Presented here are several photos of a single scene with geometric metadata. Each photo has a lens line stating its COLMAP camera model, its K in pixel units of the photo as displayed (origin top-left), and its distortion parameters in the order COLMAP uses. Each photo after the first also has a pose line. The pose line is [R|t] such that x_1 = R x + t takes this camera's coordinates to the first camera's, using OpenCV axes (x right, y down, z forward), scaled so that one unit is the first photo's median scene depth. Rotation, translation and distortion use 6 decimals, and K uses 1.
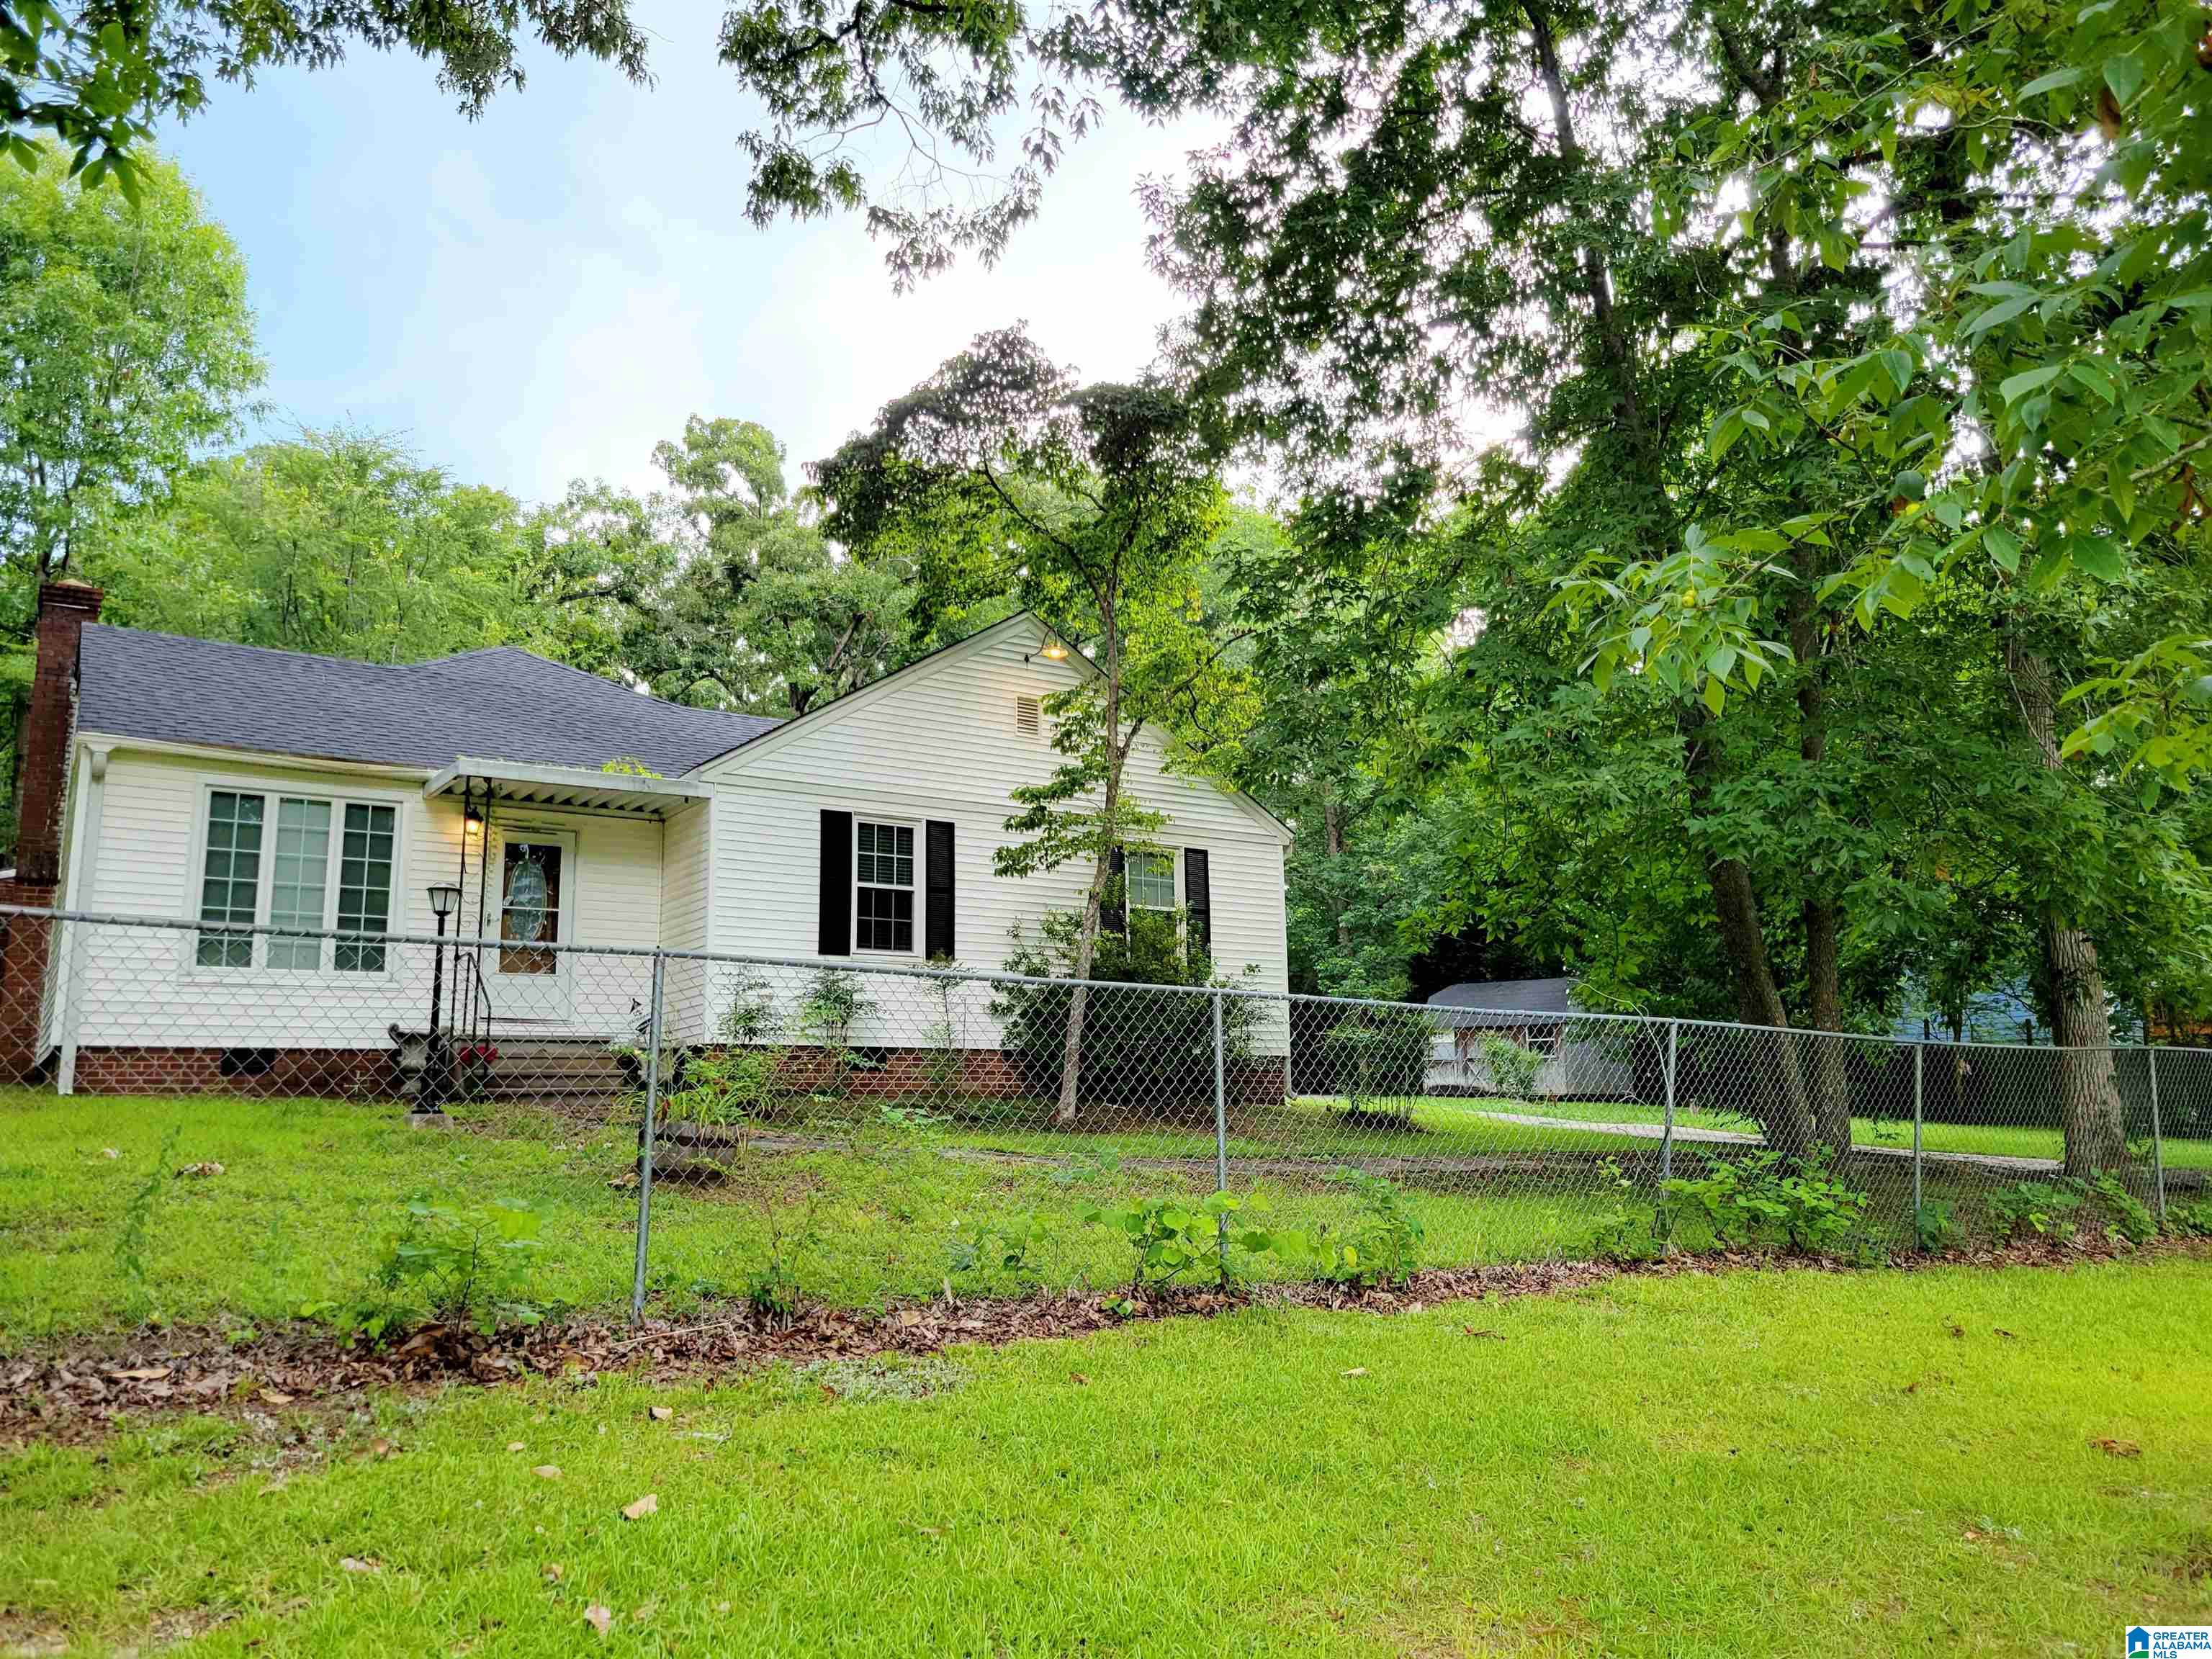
lens RADIAL K [[1660.1, 0, 1115.4], [0, 1660.1, 833.8], [0, 0, 1]] dist [0.043855, -0.018722]
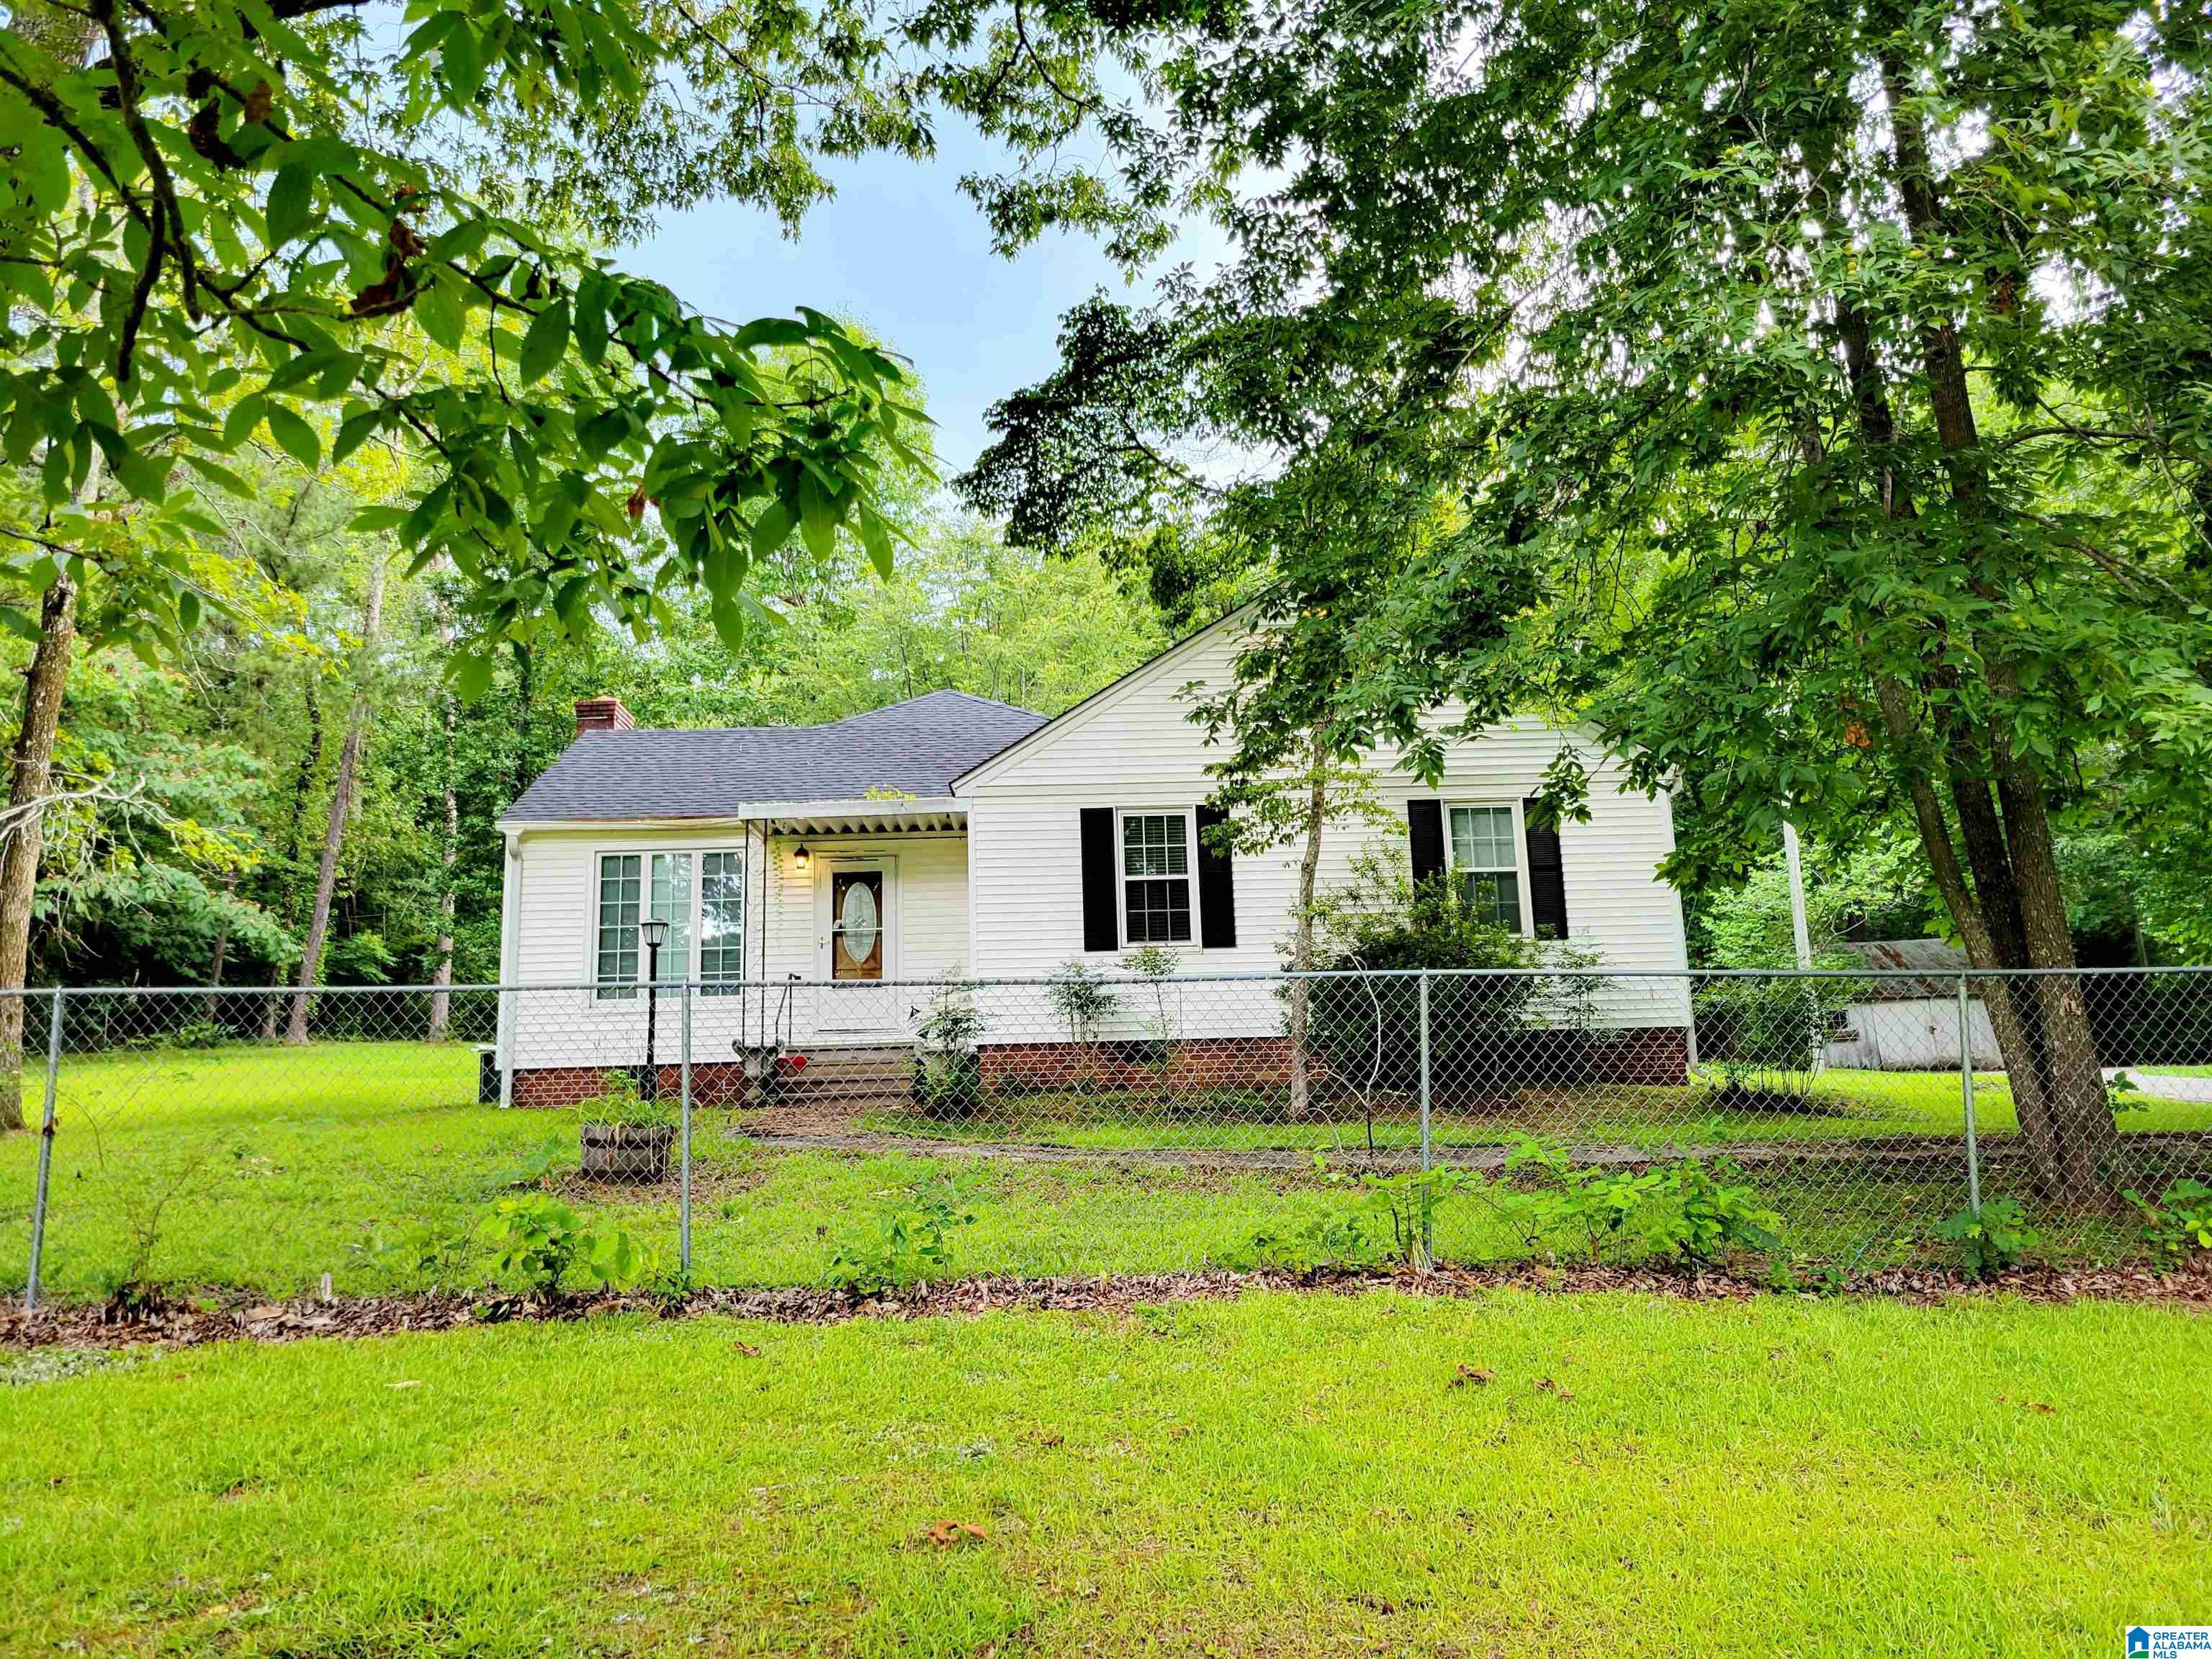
lens RADIAL K [[1660.1, 0, 1112.3], [0, 1660.1, 820.6], [0, 0, 1]] dist [0.043855, -0.018722]
pose [[0.843390, -0.116515, -0.524517, 0.370897], [0.113184, 0.992826, -0.038551, 0.033968], [0.525246, -0.026854, 0.850527, 0.150587]]
